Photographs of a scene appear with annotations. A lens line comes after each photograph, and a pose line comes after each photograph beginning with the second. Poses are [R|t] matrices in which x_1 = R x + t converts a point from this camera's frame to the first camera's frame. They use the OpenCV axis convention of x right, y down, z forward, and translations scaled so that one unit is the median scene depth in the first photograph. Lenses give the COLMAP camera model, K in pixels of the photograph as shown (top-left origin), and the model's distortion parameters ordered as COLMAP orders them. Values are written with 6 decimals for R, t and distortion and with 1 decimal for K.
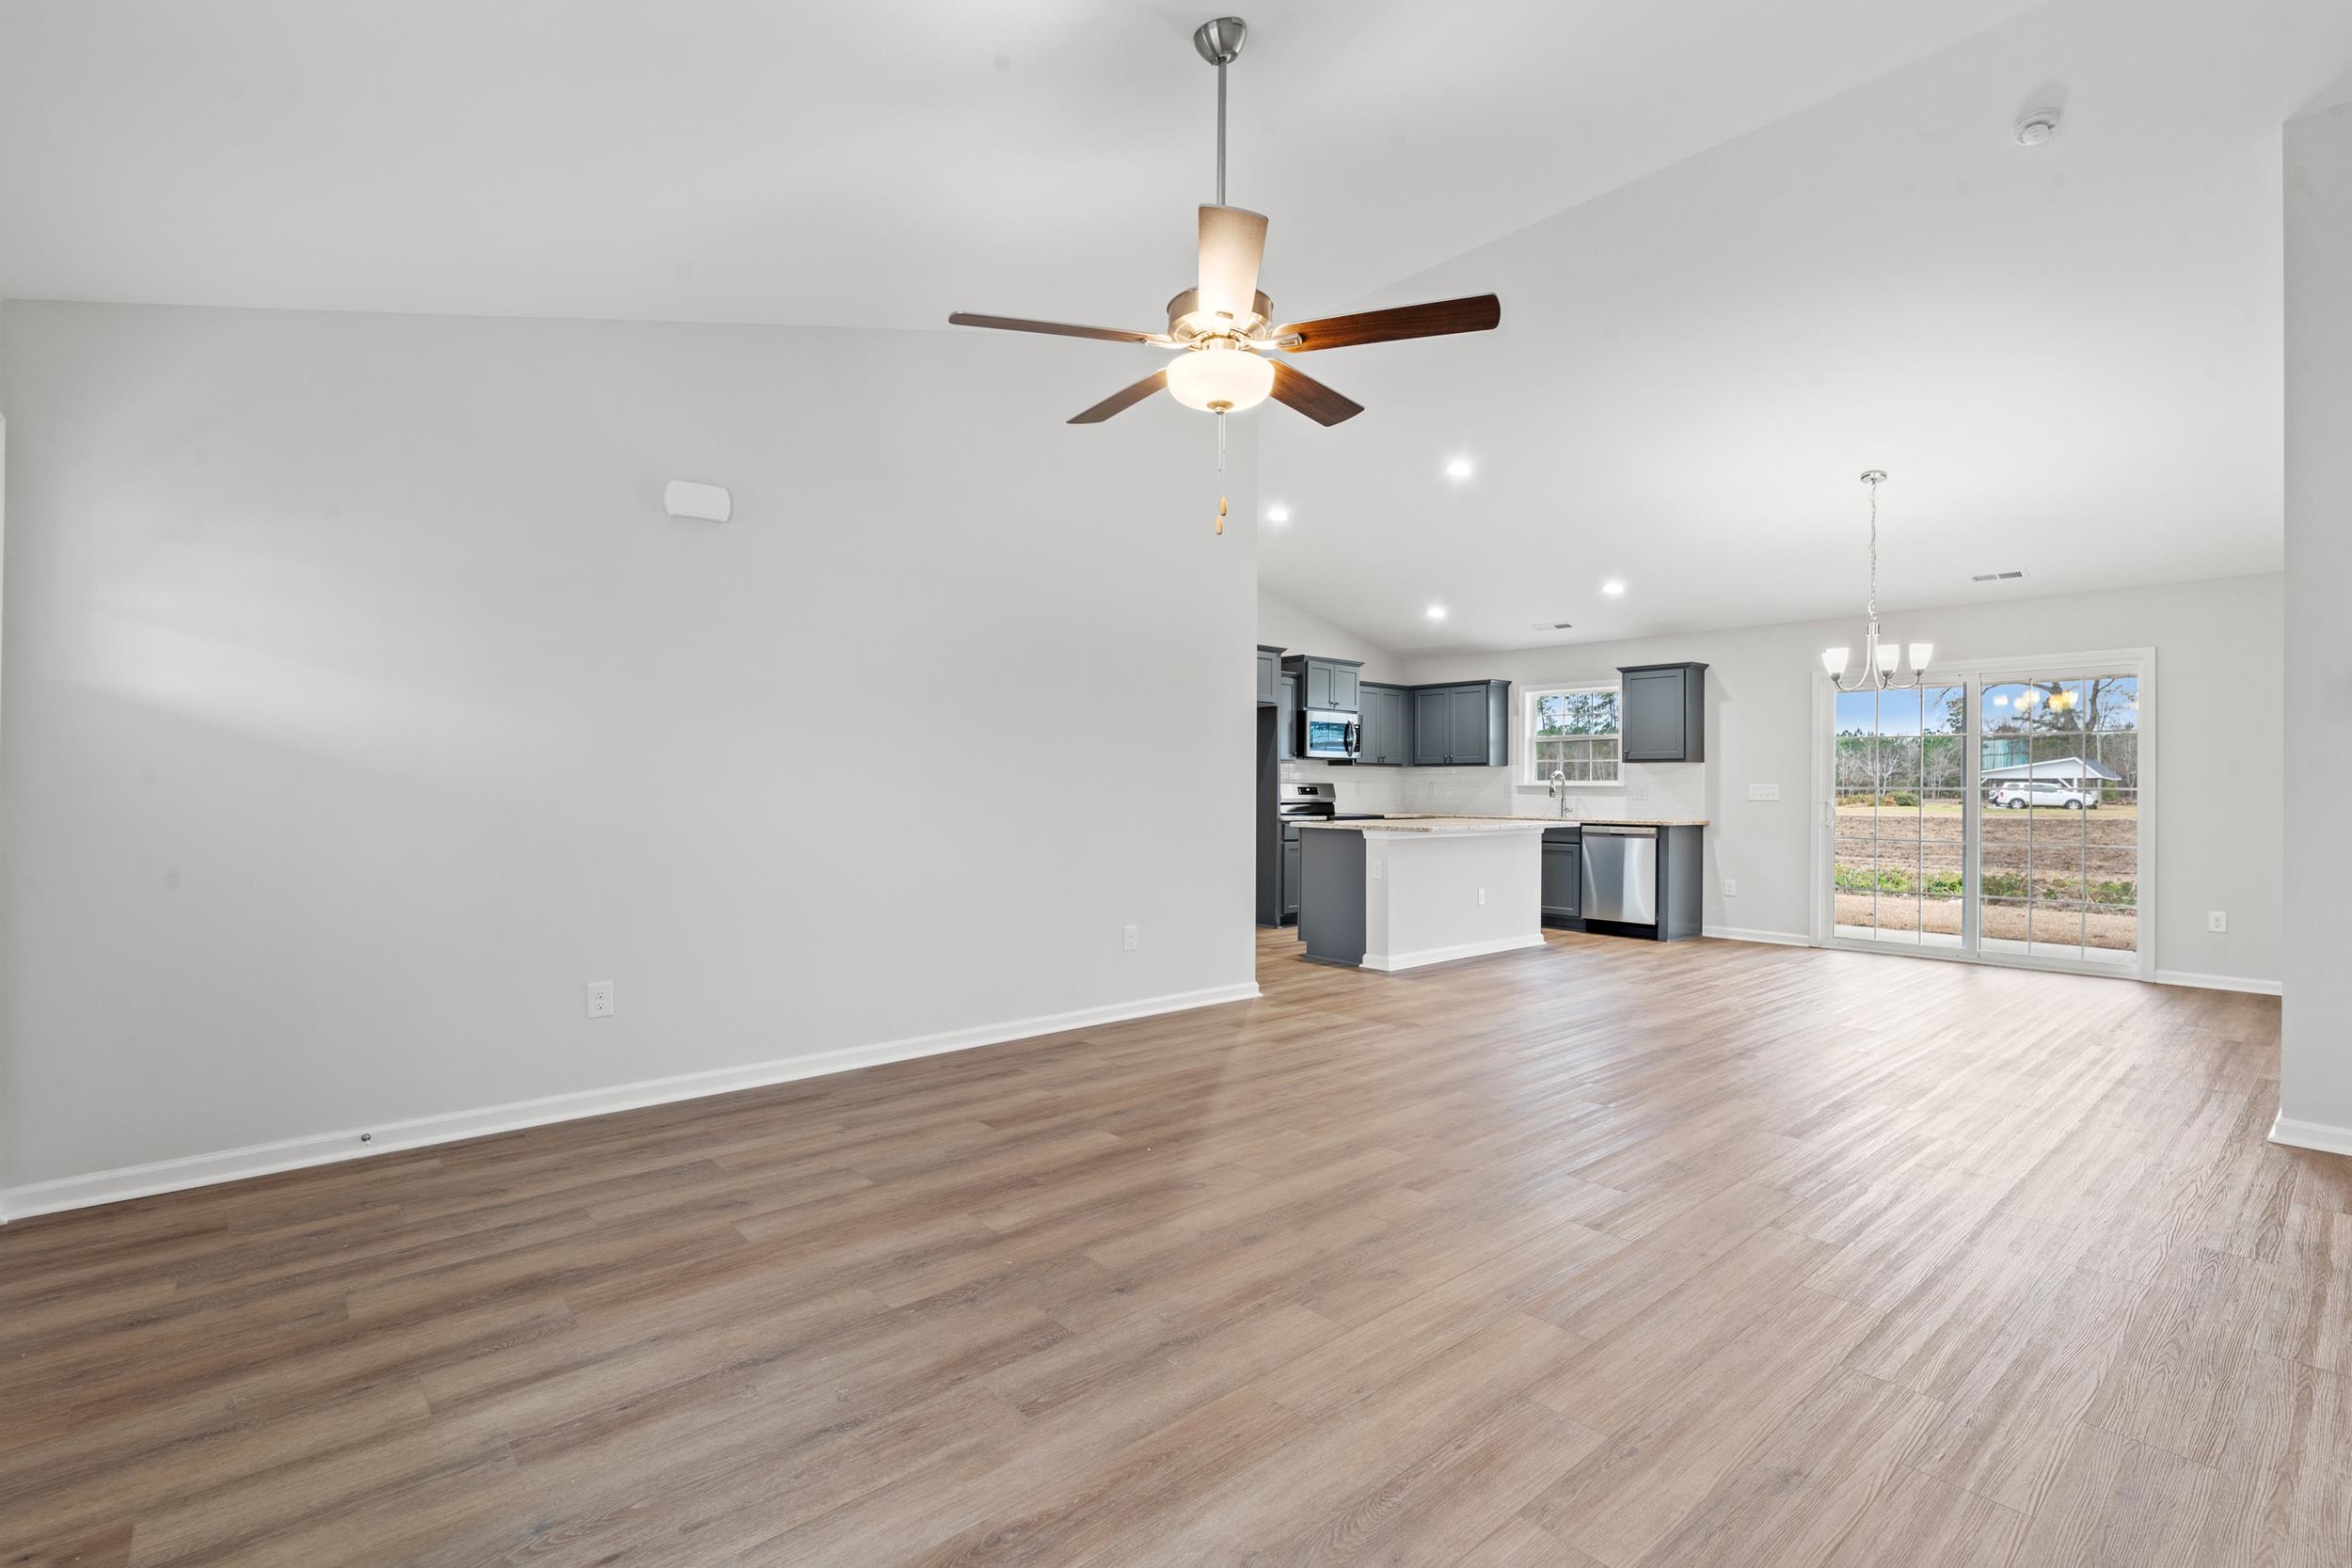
lens RADIAL K [[1070.2, 0, 1177.8], [0, 1070.2, 782.5], [0, 0, 1]] dist [-0.003739, 0.000125]
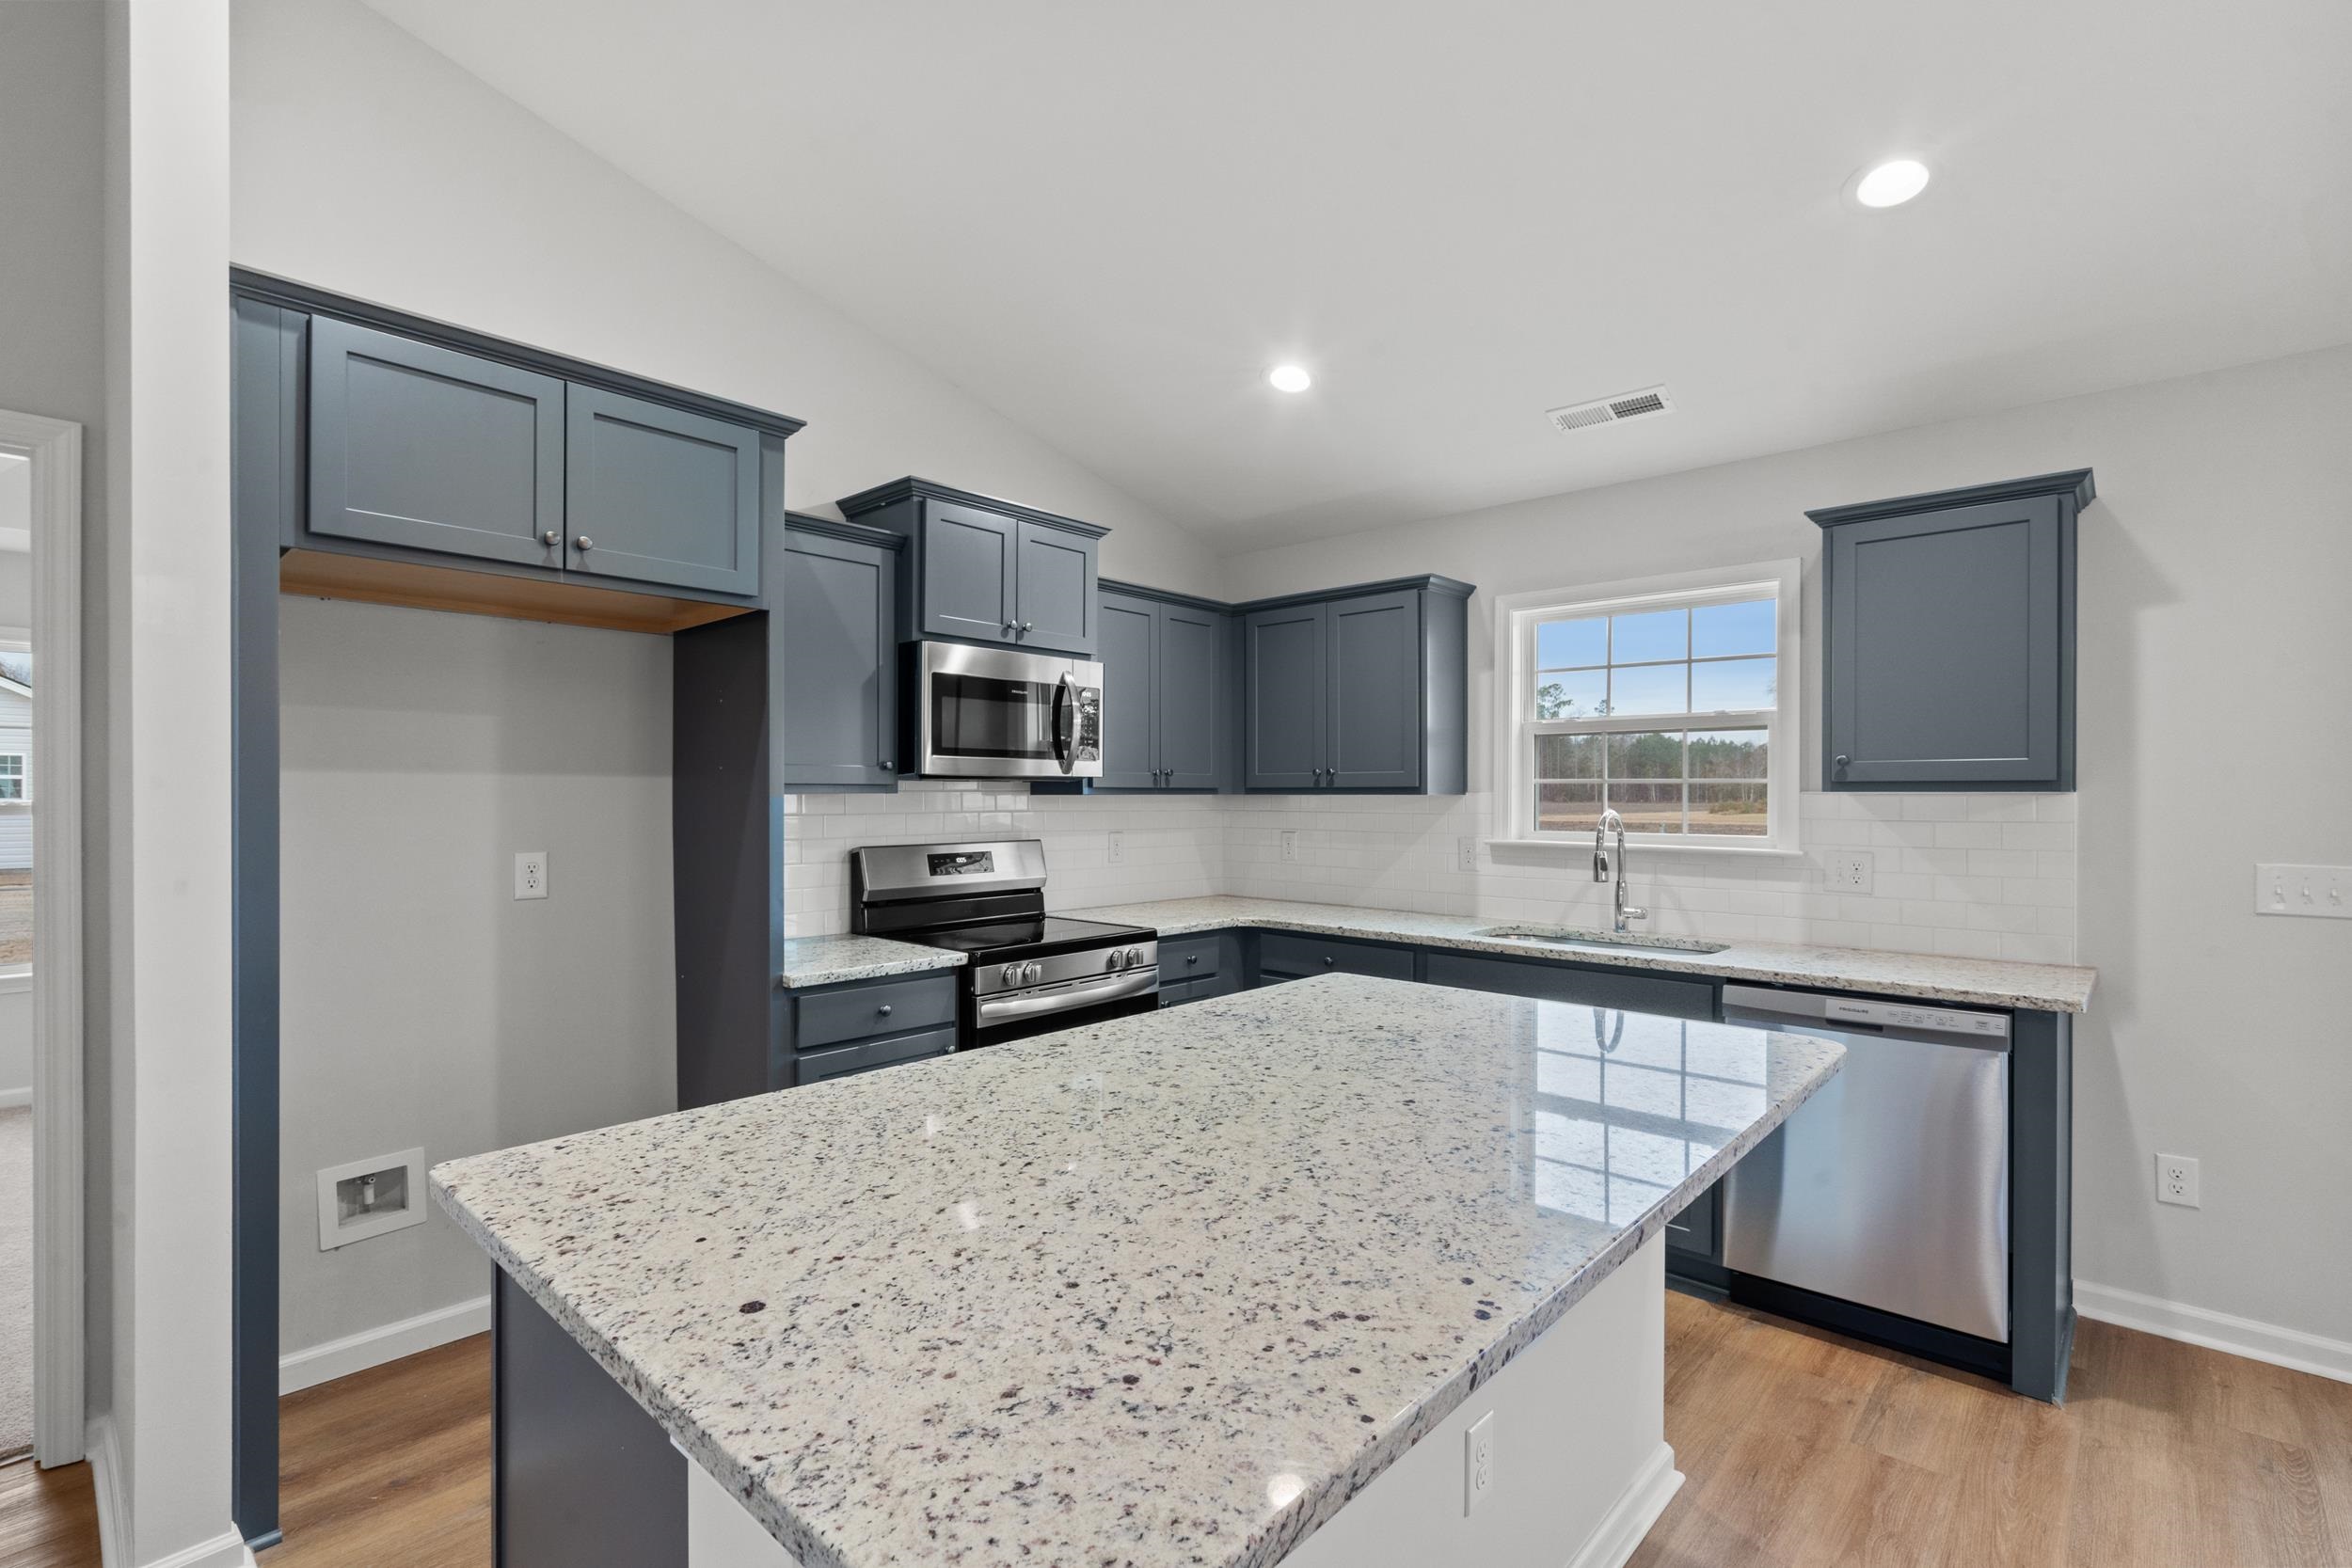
lens RADIAL K [[1070.2, 0, 1171.9], [0, 1070.2, 785.5], [0, 0, 1]] dist [-0.003739, 0.000125]
pose [[0.995126, -0.003528, 0.098549, 0.158706], [0.004065, 0.999978, -0.005257, -0.017303], [-0.098528, 0.005632, 0.995118, 0.615931]]
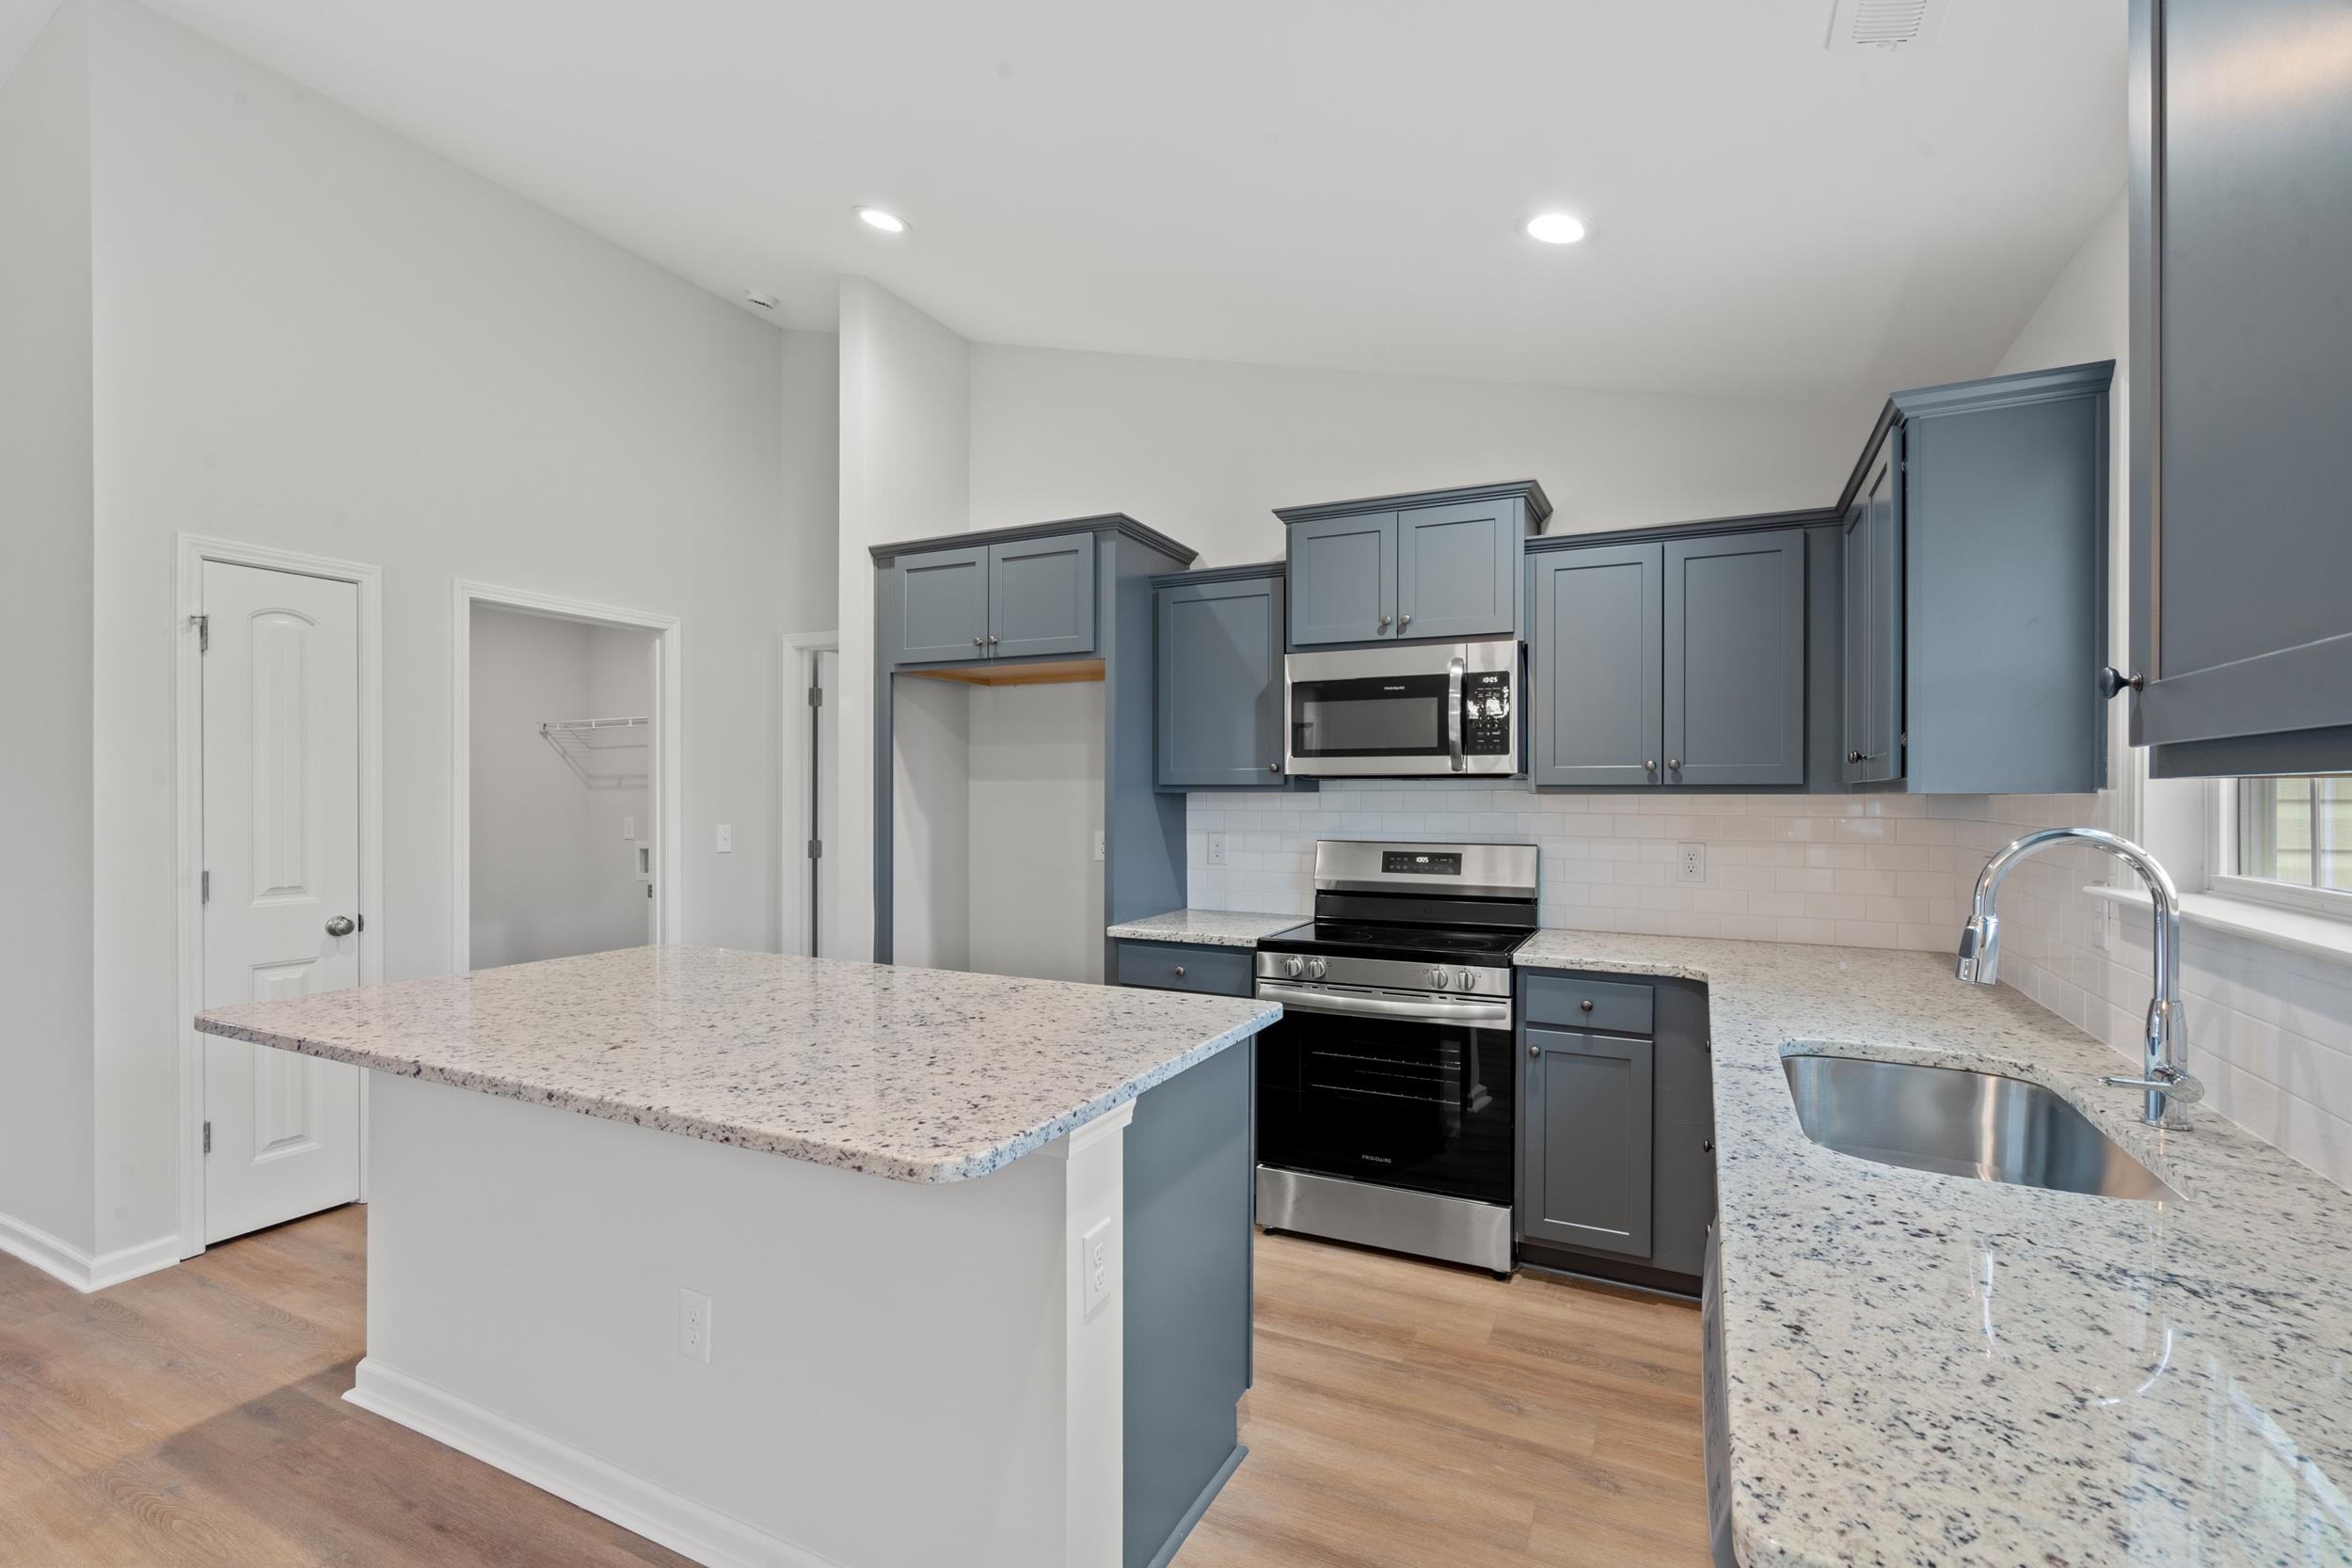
lens RADIAL K [[1070.2, 0, 1165.0], [0, 1070.2, 792.9], [0, 0, 1]] dist [-0.003739, 0.000125]
pose [[0.361353, -0.002660, -0.932425, 0.453703], [0.001791, 0.999996, -0.002158, -0.015958], [0.932428, -0.000890, 0.361356, 0.788242]]
